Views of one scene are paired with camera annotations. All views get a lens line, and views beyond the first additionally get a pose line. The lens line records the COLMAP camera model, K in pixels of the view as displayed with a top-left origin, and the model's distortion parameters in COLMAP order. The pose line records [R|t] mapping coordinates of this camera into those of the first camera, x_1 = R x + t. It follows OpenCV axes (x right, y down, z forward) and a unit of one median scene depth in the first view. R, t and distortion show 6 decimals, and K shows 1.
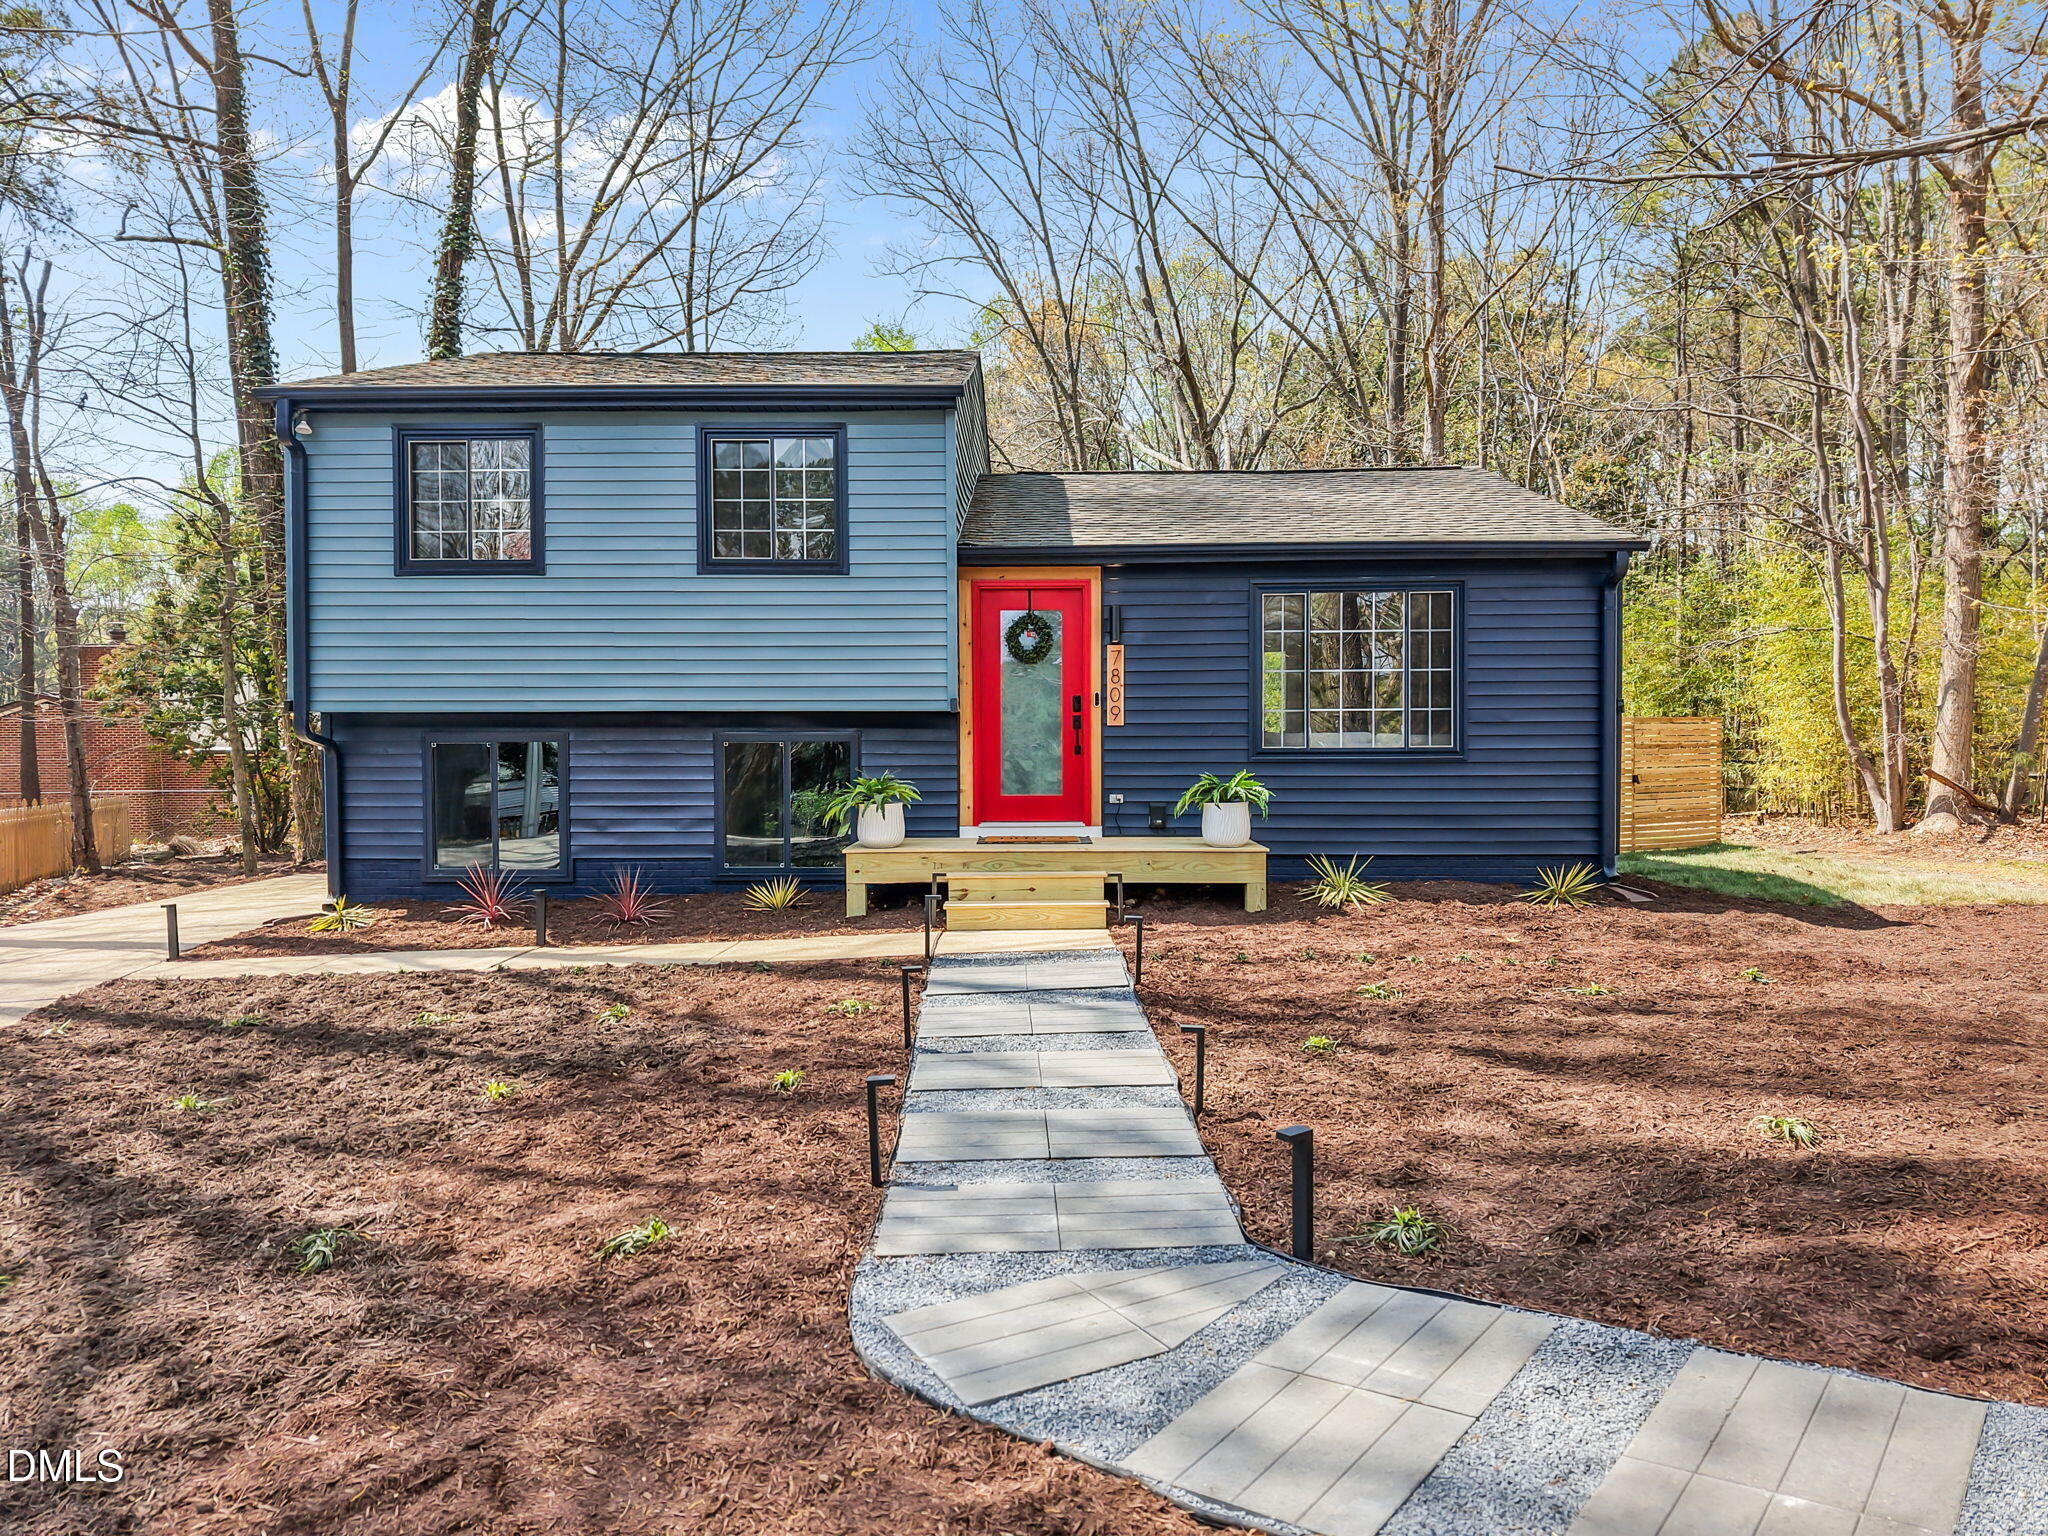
lens RADIAL K [[1341.9, 0, 1019.2], [0, 1341.9, 775.0], [0, 0, 1]] dist [0.057076, -0.072311]
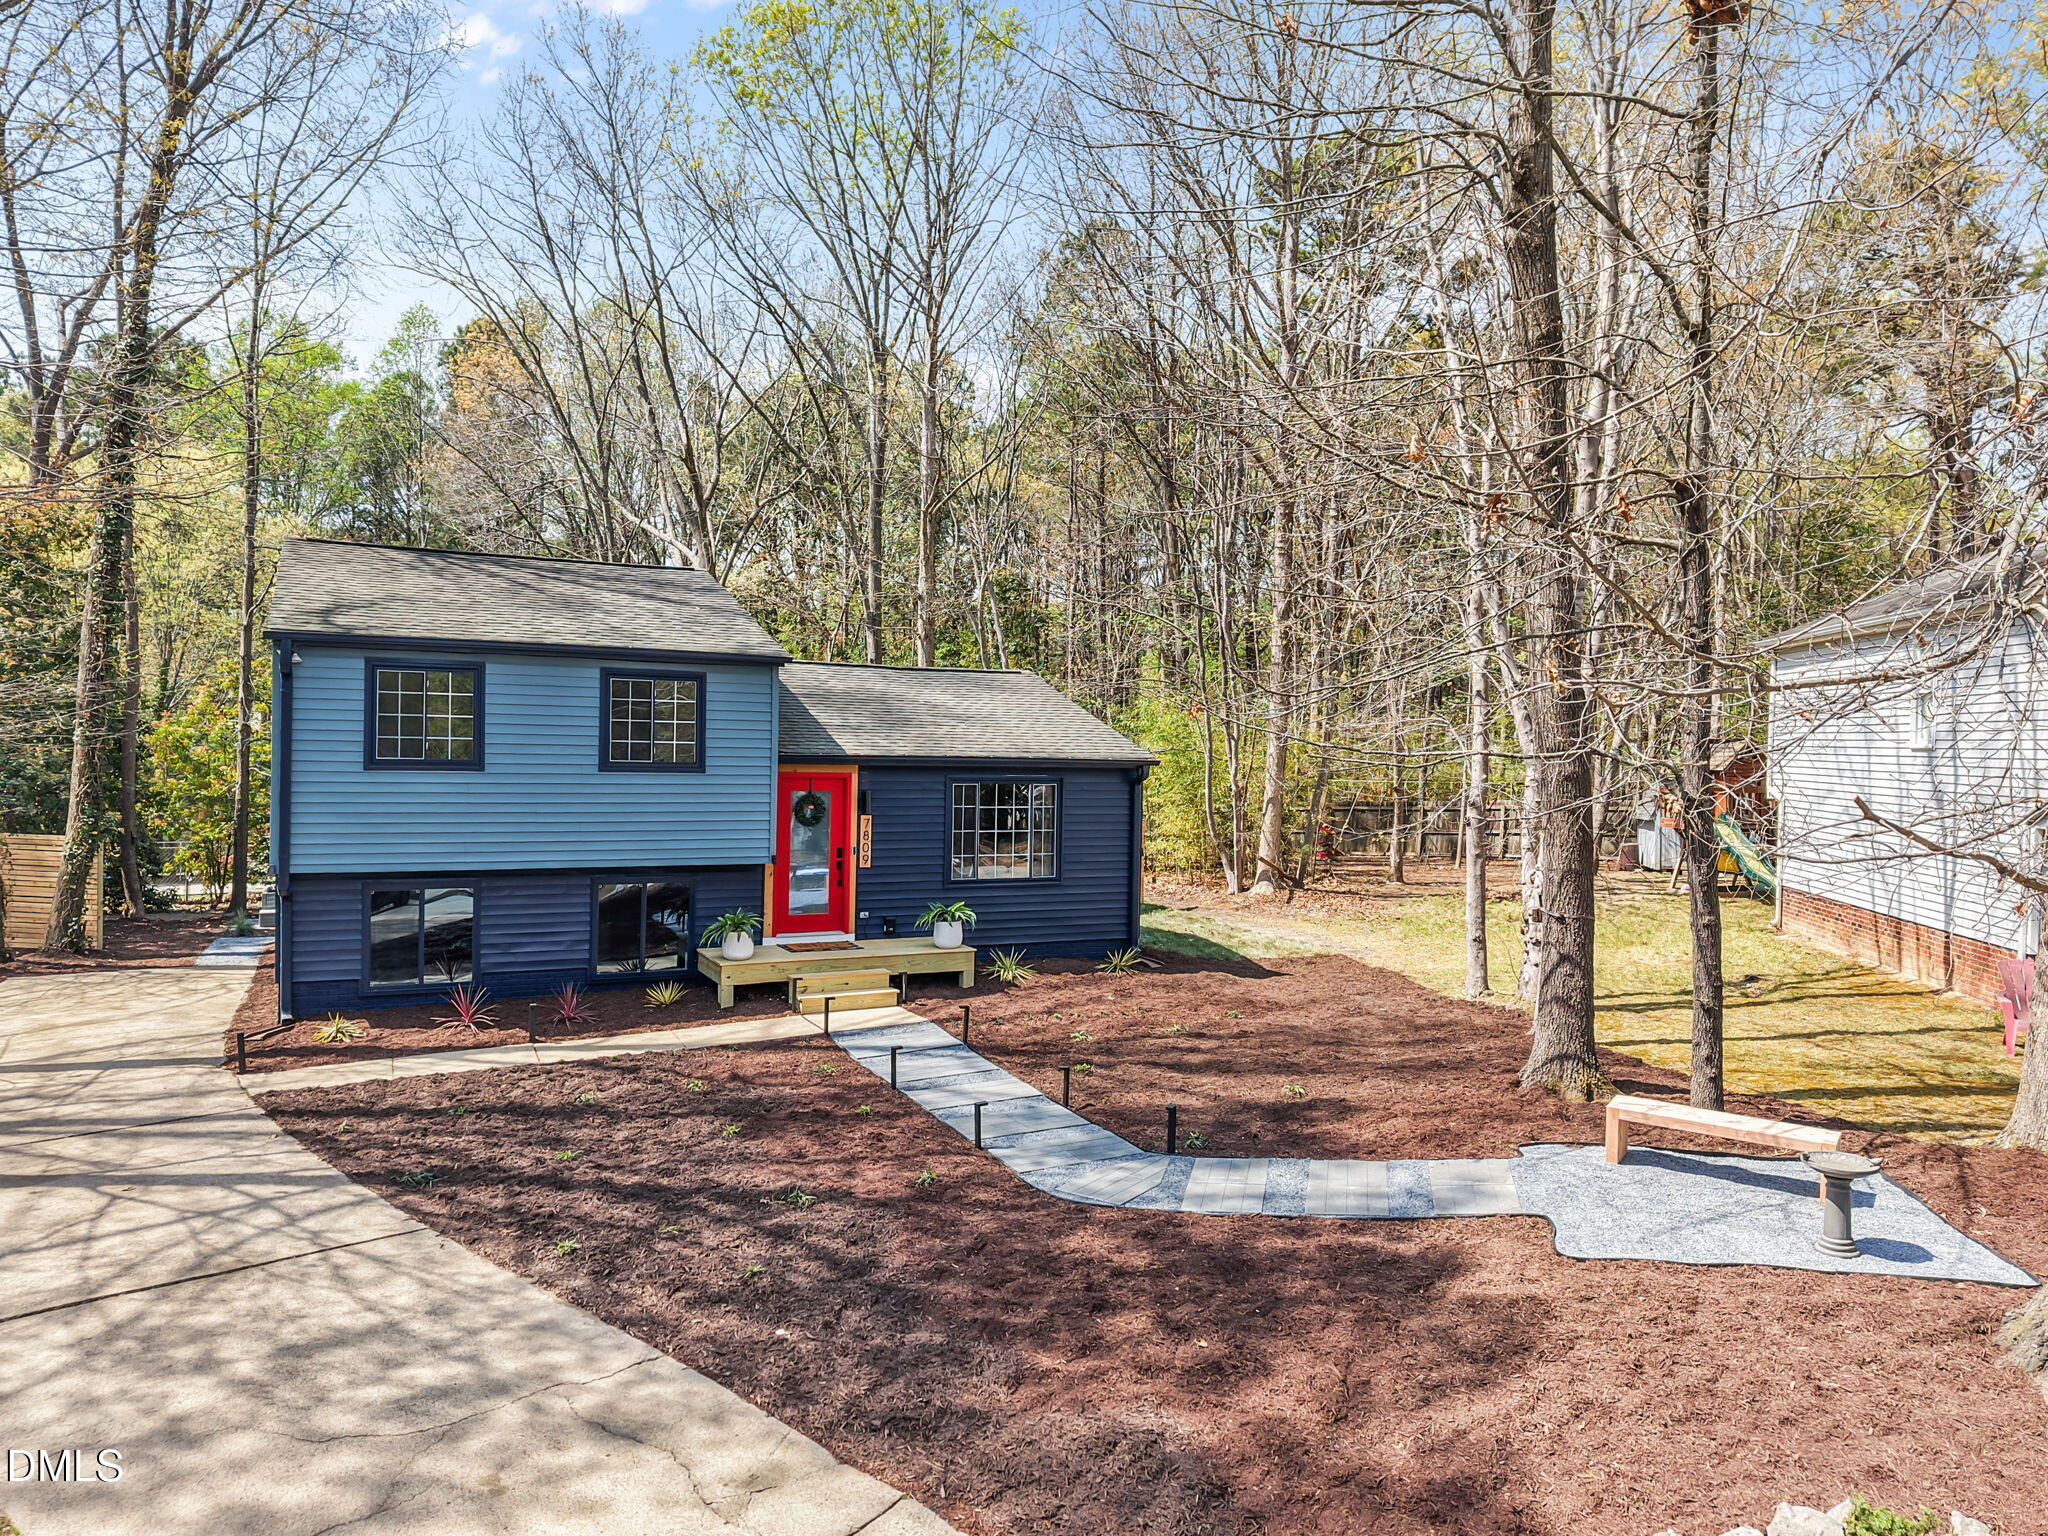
lens RADIAL K [[1341.9, 0, 1019.2], [0, 1341.9, 775.0], [0, 0, 1]] dist [0.057076, -0.072311]
pose [[0.895604, 0.013404, 0.444651, -0.472595], [-0.010994, 0.999908, -0.007997, -0.137598], [-0.444717, 0.002273, 0.895668, -0.478935]]
